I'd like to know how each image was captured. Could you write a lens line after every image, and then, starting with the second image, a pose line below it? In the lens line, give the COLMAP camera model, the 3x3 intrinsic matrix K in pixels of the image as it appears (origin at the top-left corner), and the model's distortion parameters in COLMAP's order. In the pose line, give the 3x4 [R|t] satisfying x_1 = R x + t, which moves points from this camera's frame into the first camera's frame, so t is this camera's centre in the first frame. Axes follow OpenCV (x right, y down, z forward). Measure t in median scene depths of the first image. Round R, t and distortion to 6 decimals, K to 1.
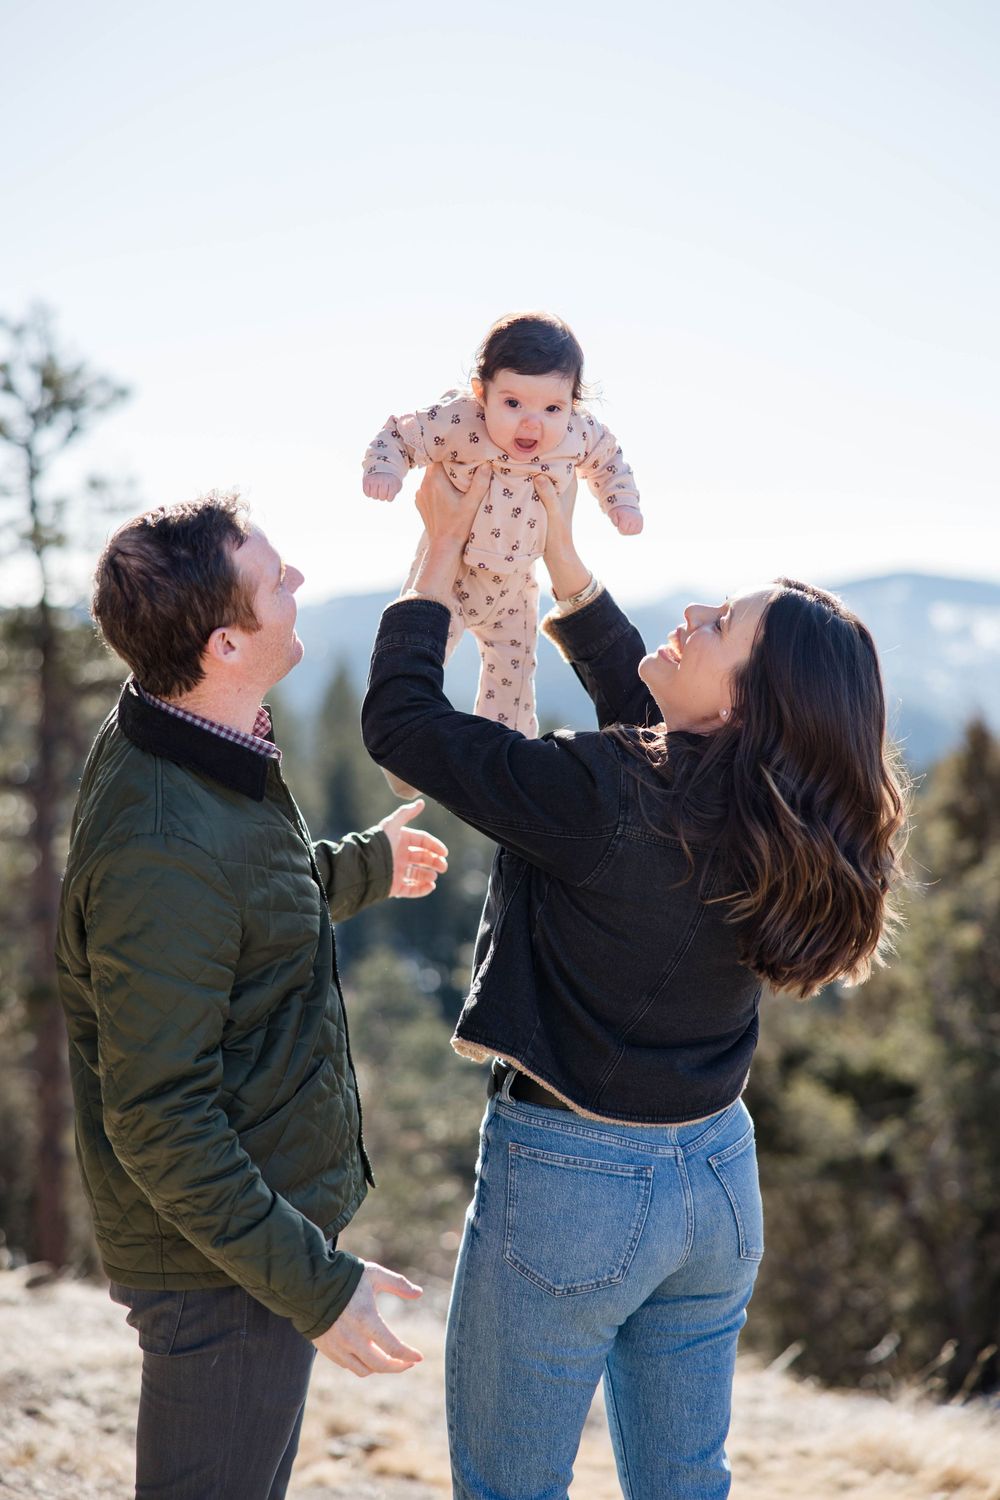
lens RADIAL K [[2861.7, 0, 506.2], [0, 2861.7, 749.9], [0, 0, 1]] dist [0.075605, 0.000000]
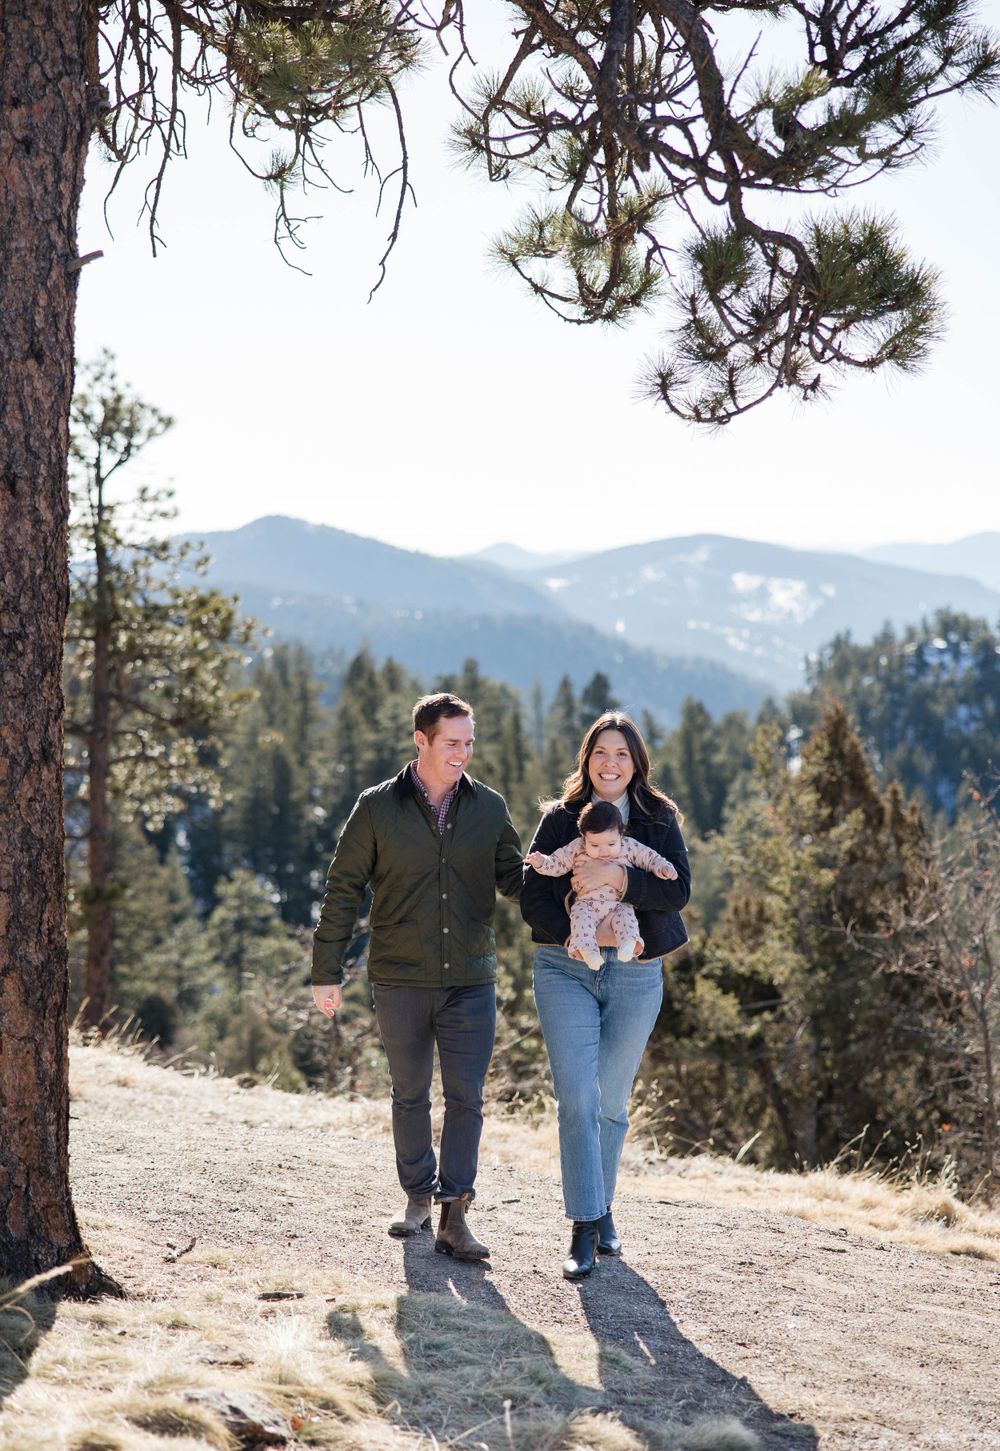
lens RADIAL K [[2629.1, 0, 441.4], [0, 2629.1, 749.3], [0, 0, 1]] dist [0.025922, 0.000000]
pose [[0.998530, 0.040119, 0.036448, -0.066839], [-0.040952, 0.998910, 0.022411, -0.015474], [-0.035509, -0.023870, 0.999084, -0.225295]]
